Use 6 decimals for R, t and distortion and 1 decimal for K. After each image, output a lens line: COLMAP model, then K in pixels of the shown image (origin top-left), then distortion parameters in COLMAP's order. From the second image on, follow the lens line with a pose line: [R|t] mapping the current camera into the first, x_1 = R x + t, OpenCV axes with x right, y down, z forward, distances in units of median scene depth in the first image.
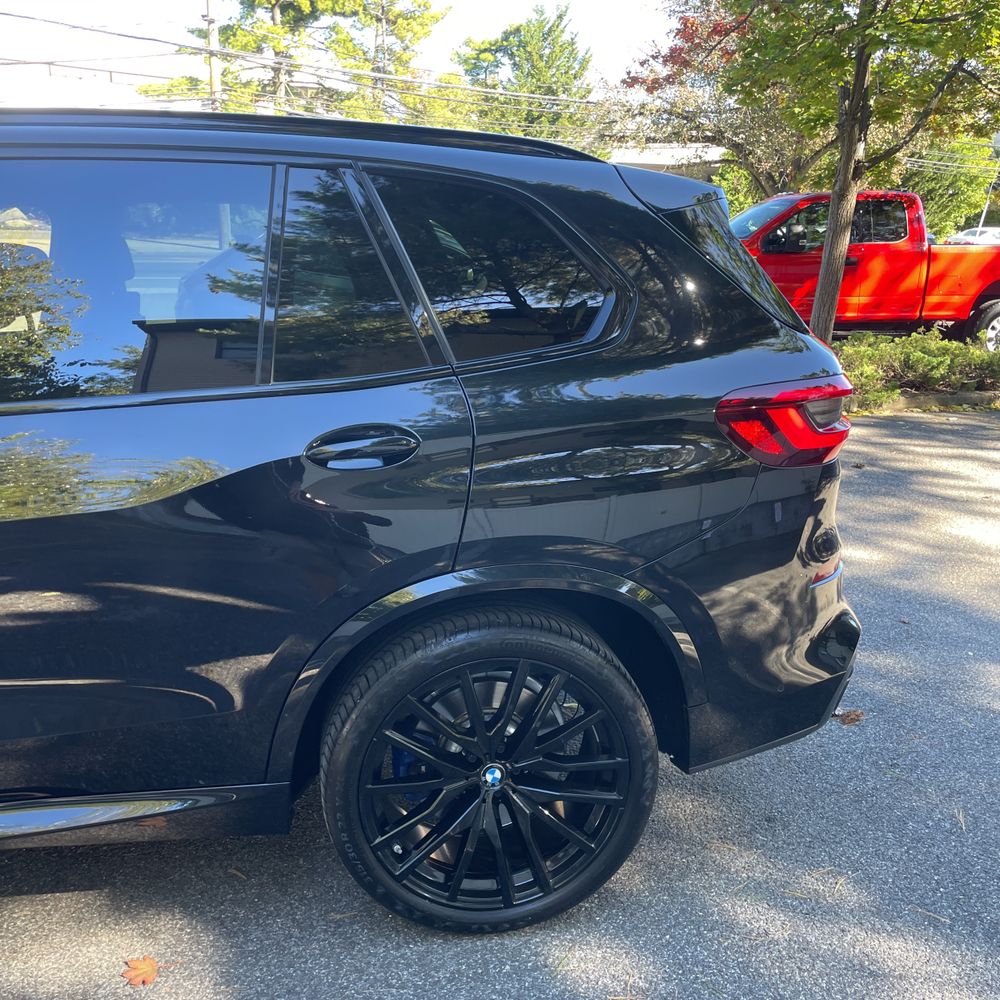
lens RADIAL K [[1042.5, 0, 493.3], [0, 1042.5, 497.4], [0, 0, 1]] dist [0.057186, -0.039431]
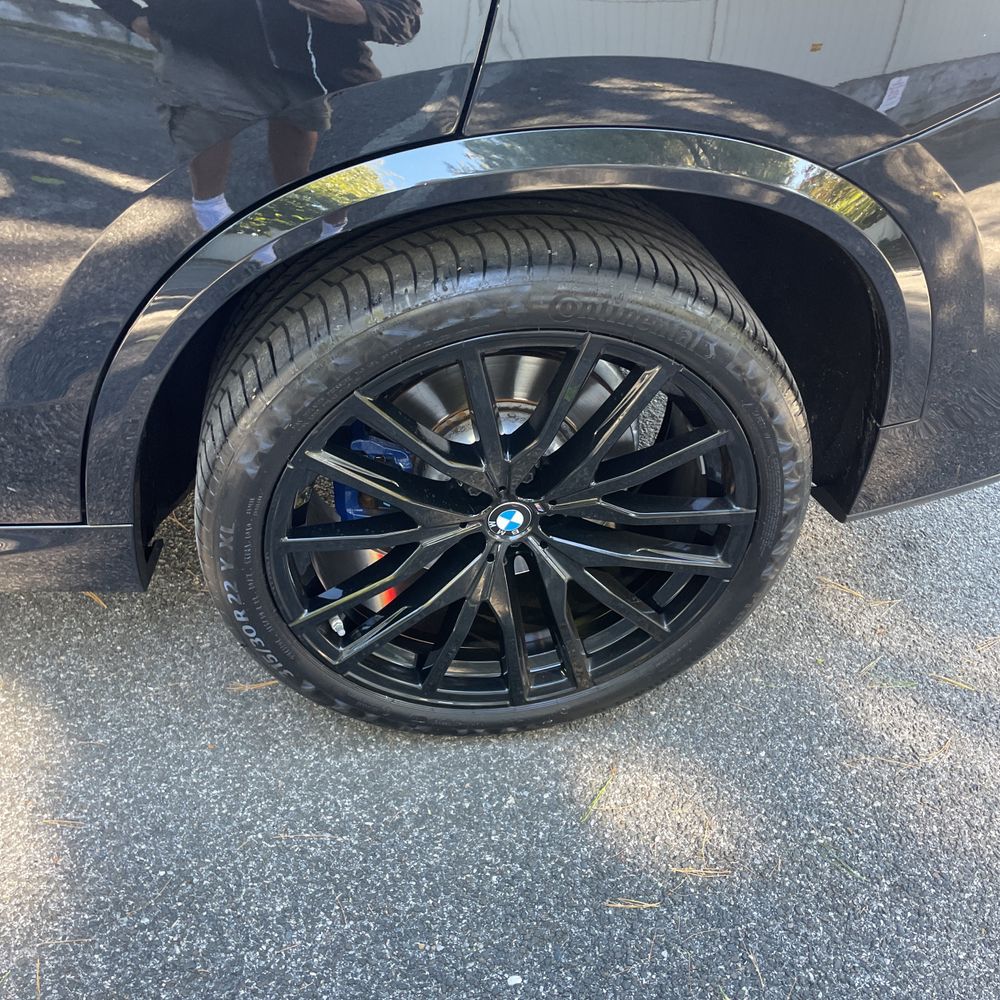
lens RADIAL K [[1042.5, 0, 493.3], [0, 1042.5, 497.4], [0, 0, 1]] dist [0.057186, -0.039431]
pose [[0.997645, 0.063038, 0.027040, -0.025168], [-0.068568, 0.905910, 0.417883, 0.022434], [0.001847, -0.418752, 0.908099, 0.504858]]
